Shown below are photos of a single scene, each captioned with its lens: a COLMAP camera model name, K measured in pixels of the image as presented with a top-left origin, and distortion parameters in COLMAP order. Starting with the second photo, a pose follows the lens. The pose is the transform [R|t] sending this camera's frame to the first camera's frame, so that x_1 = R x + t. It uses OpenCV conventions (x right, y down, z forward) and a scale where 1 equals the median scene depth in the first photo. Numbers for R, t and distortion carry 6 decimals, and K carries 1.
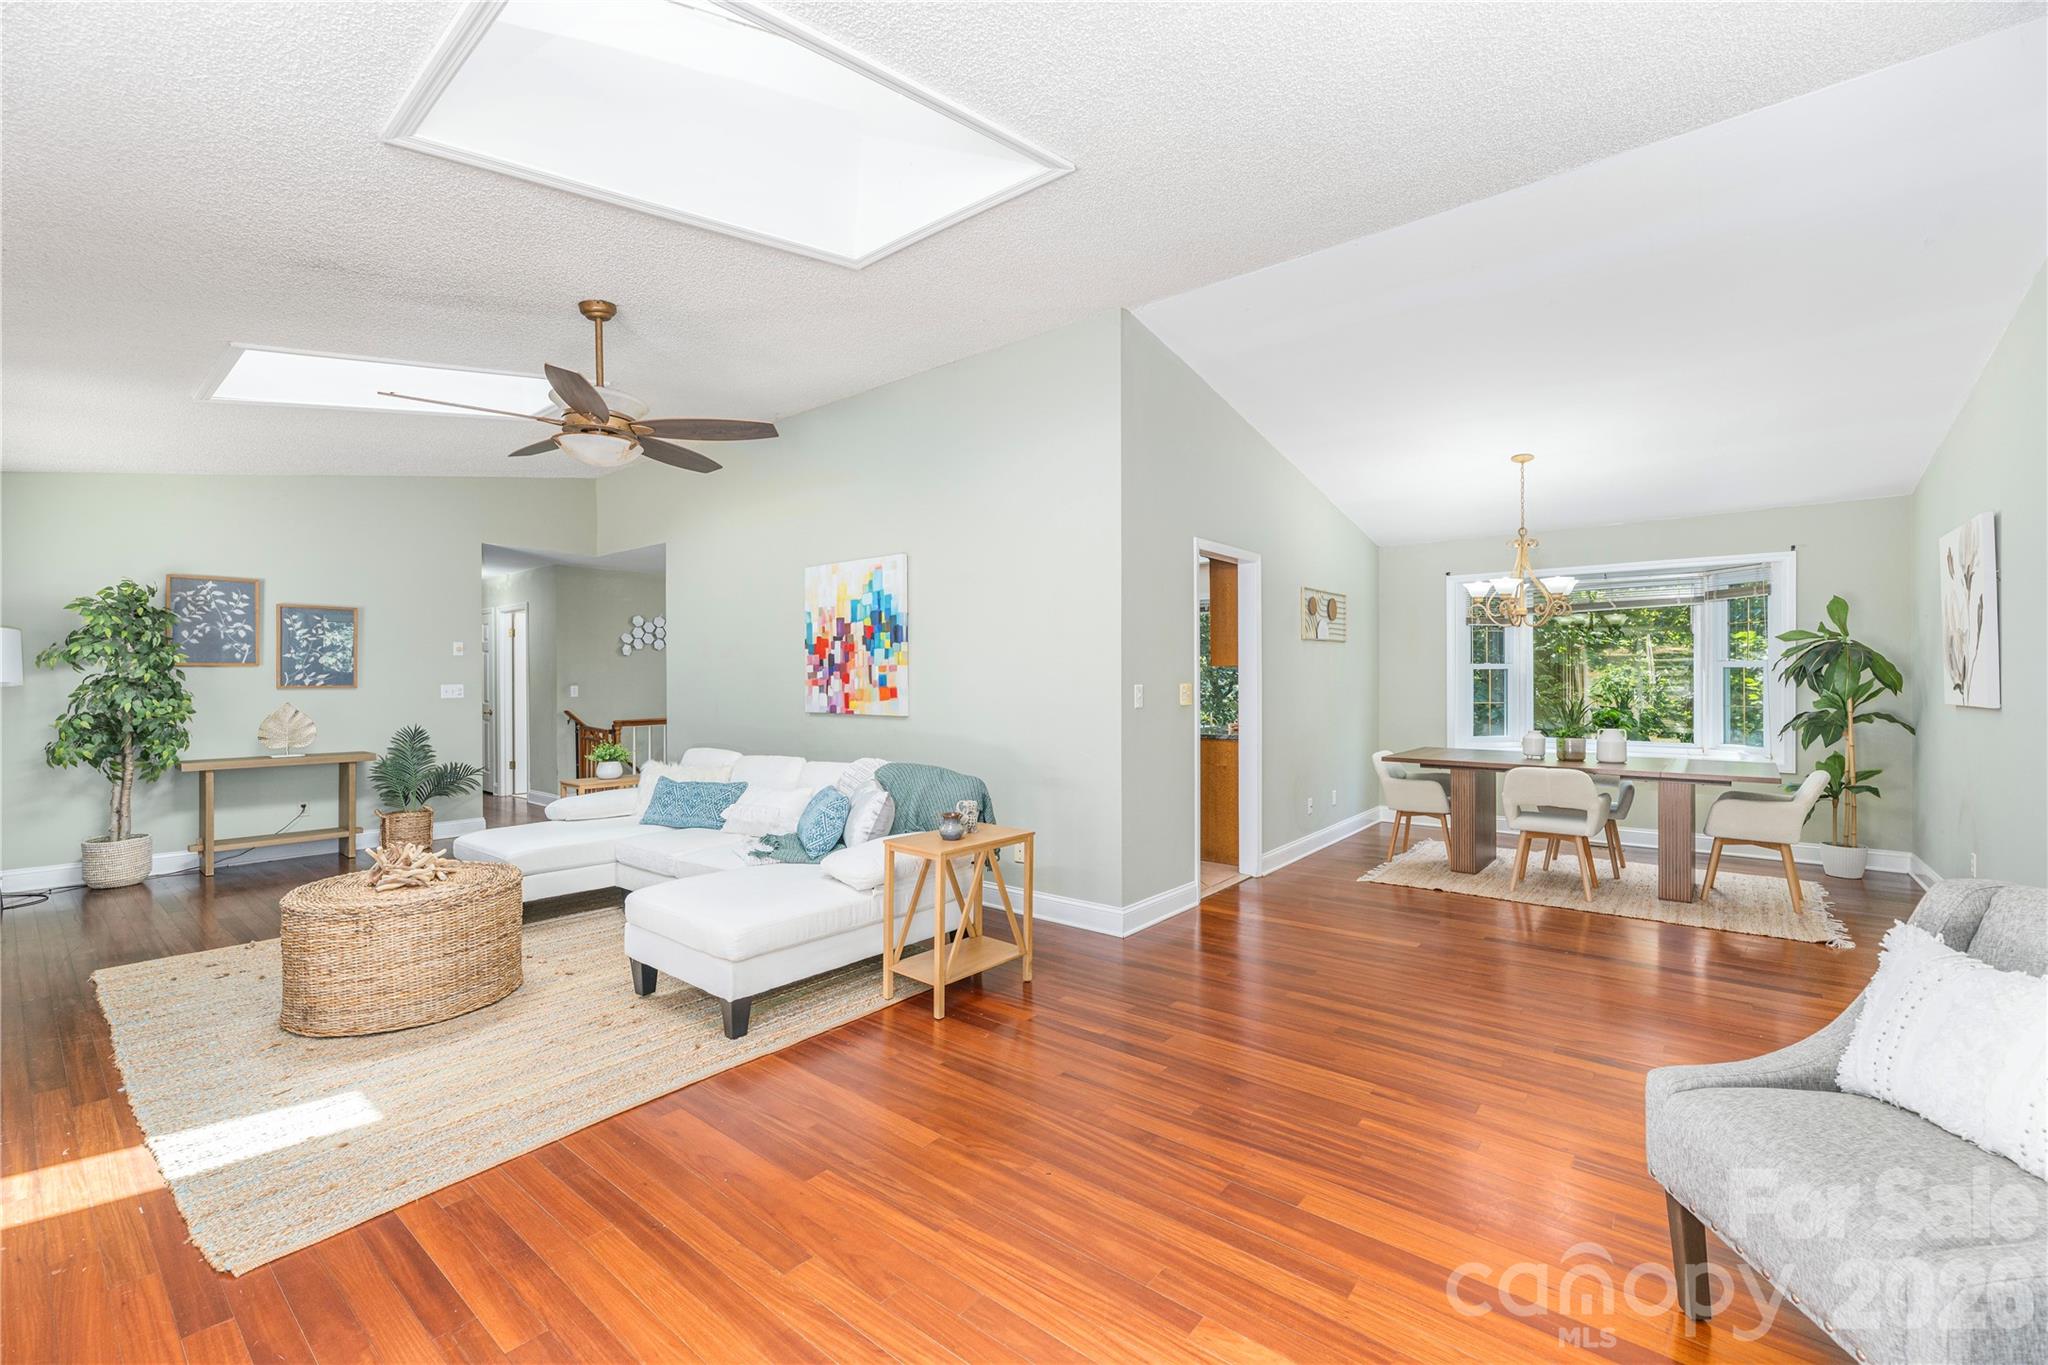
lens RADIAL K [[842.8, 0, 1032.2], [0, 842.8, 685.4], [0, 0, 1]] dist [0.001641, 0.000382]
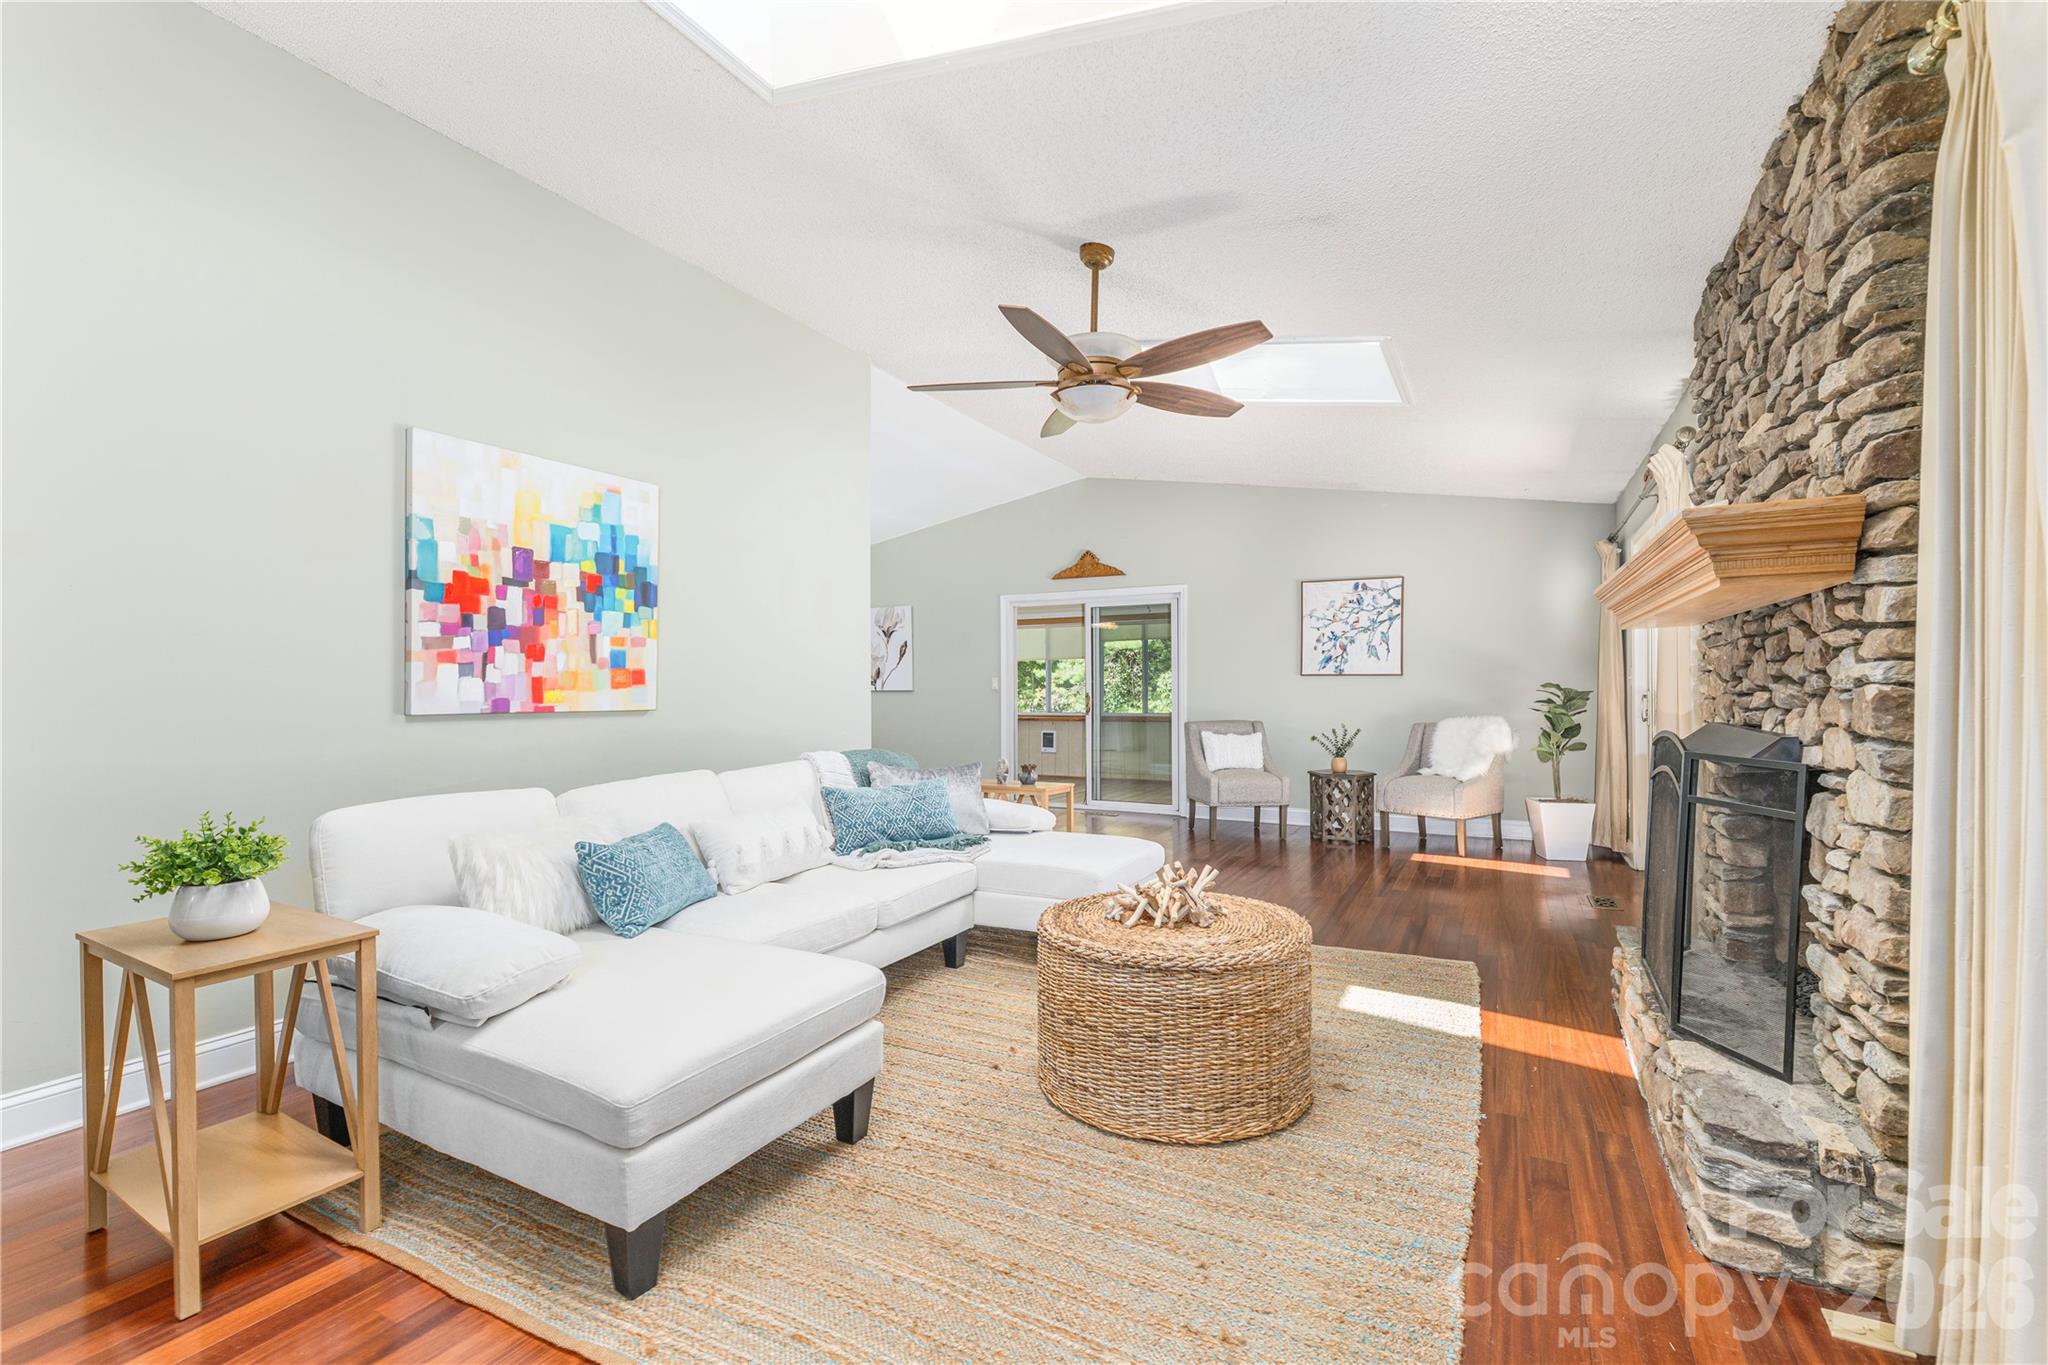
lens RADIAL K [[875.0, 0, 1037.1], [0, 875.0, 685.7], [0, 0, 1]] dist [-0.002802, -0.000383]
pose [[-0.191751, 0.008242, 0.981409, -0.891009], [0.011219, 0.999918, -0.006205, 0.022714], [-0.981379, 0.009821, -0.191828, 0.771921]]
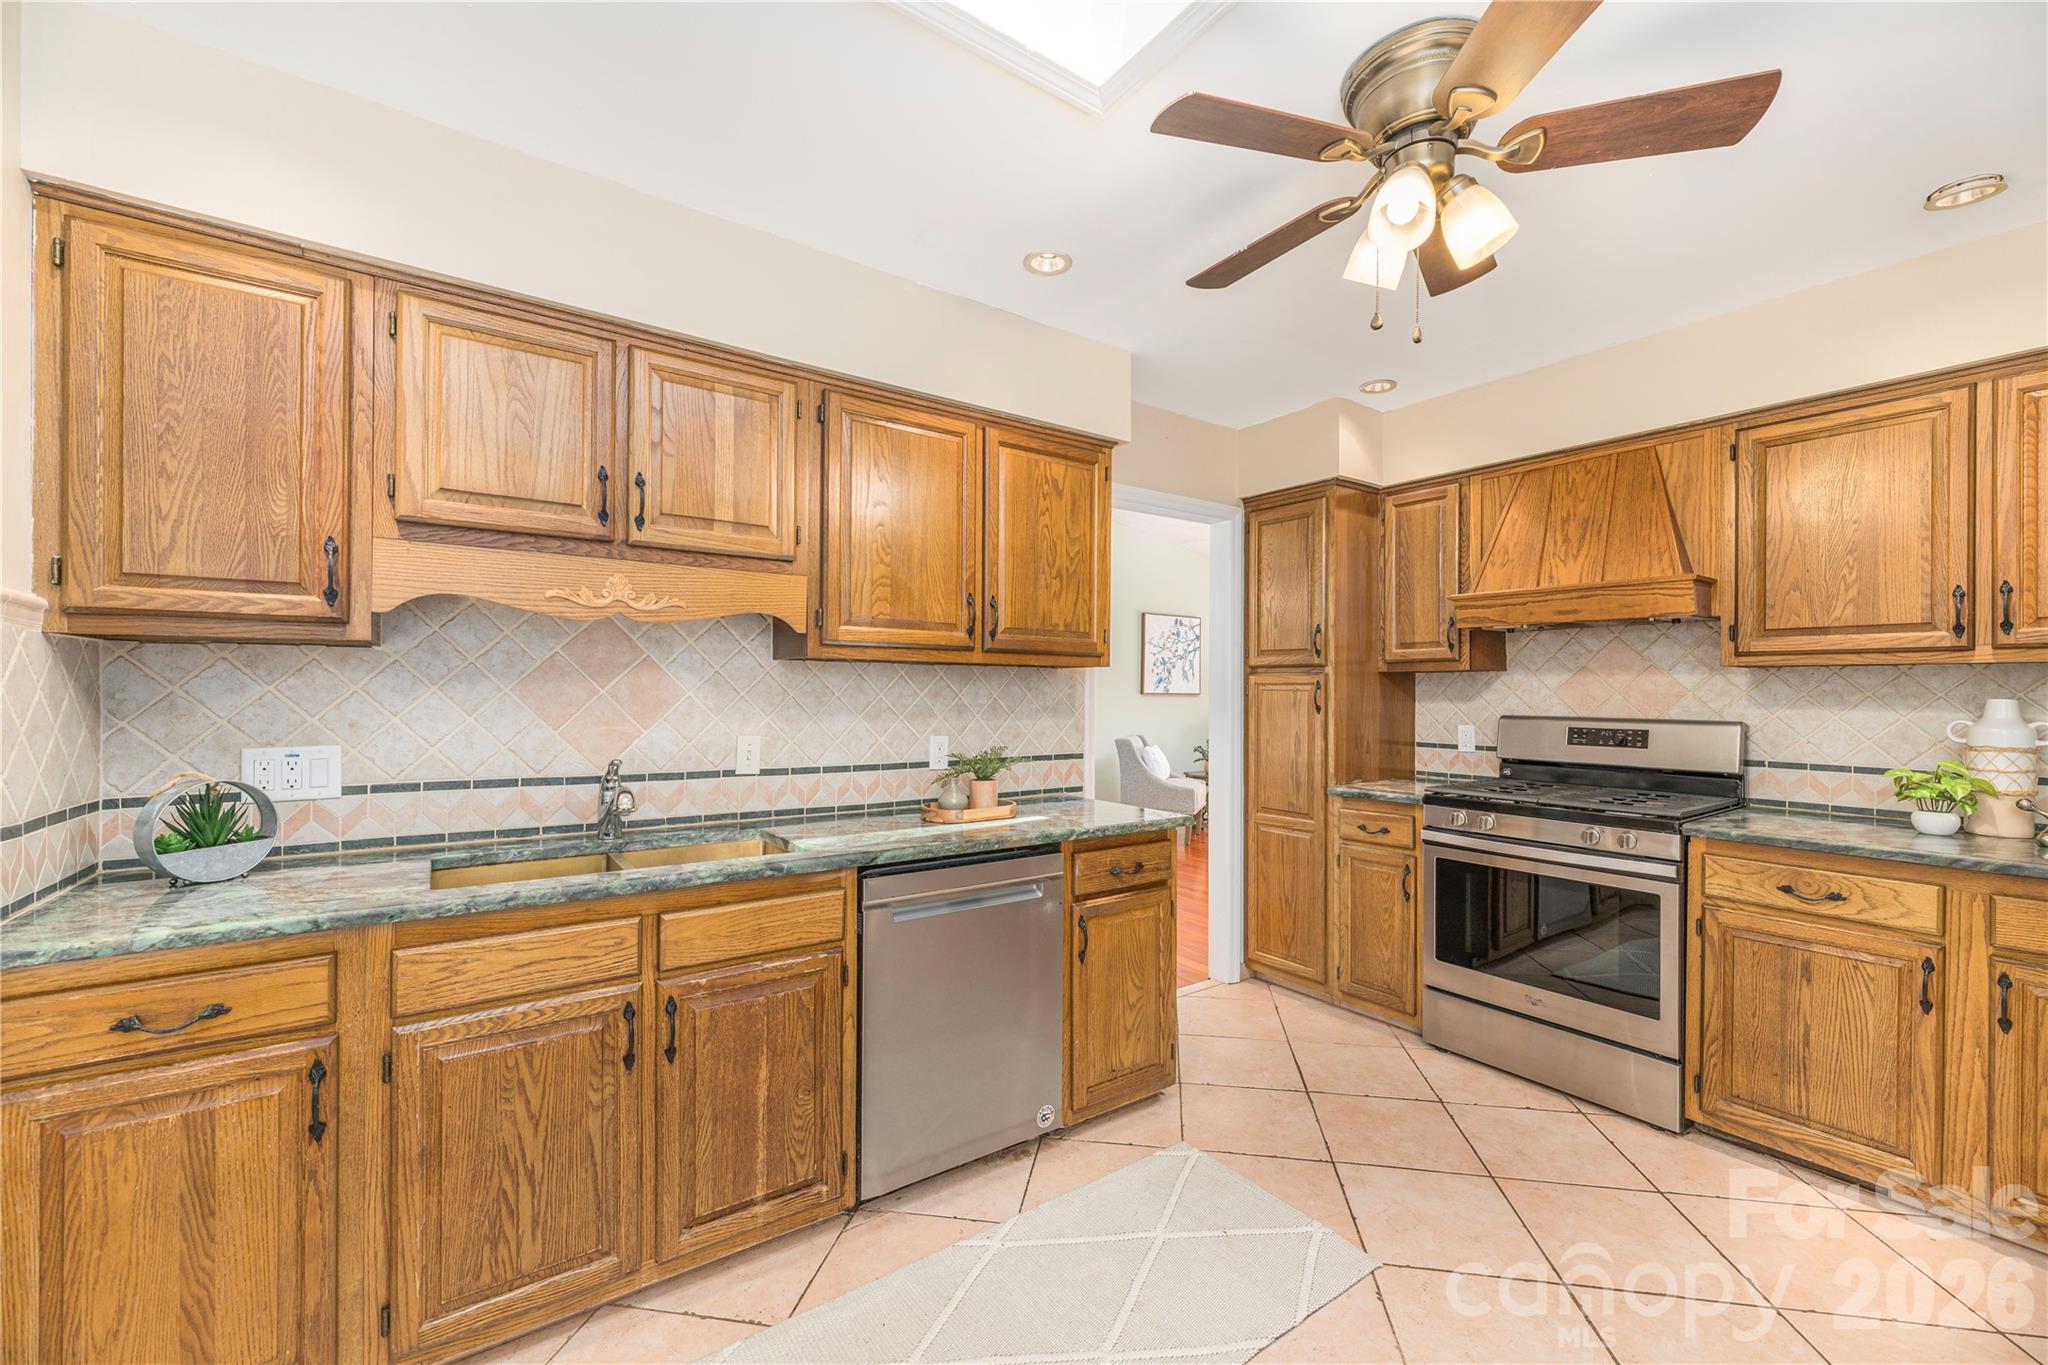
lens RADIAL K [[861.2, 0, 1007.7], [0, 861.2, 664.5], [0, 0, 1]] dist [-0.001204, -0.000249]
pose [[-0.954817, 0.007263, 0.297106, 0.112535], [-0.000051, 0.999697, -0.024604, -0.010779], [-0.297195, -0.023507, -0.954527, 1.641032]]
